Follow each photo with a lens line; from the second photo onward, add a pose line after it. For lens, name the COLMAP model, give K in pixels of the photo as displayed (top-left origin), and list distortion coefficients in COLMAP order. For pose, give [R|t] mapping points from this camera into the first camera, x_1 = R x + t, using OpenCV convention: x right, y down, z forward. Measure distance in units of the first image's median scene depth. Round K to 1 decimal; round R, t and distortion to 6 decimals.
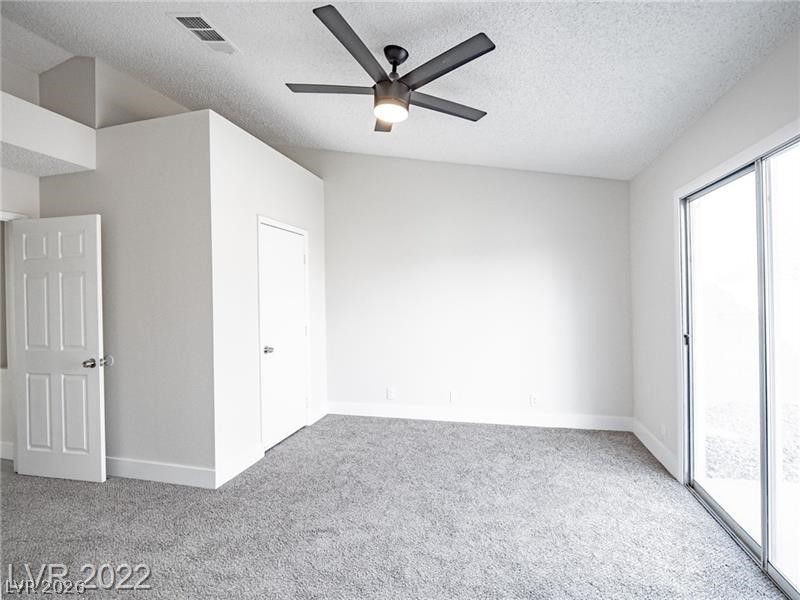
lens RADIAL K [[386.2, 0, 399.5], [0, 386.2, 296.1], [0, 0, 1]] dist [-0.005376, -0.006572]
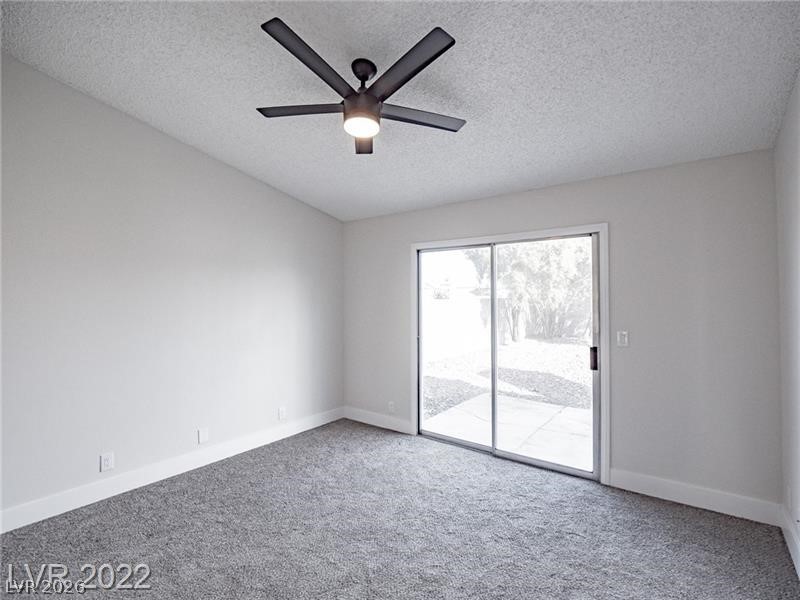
lens RADIAL K [[386.2, 0, 397.9], [0, 386.2, 302.0], [0, 0, 1]] dist [-0.005376, -0.006572]
pose [[0.395176, 0.009638, 0.918555, -0.656179], [0.002816, 0.999928, -0.011703, -0.022883], [-0.918601, 0.007212, 0.395120, 0.414777]]
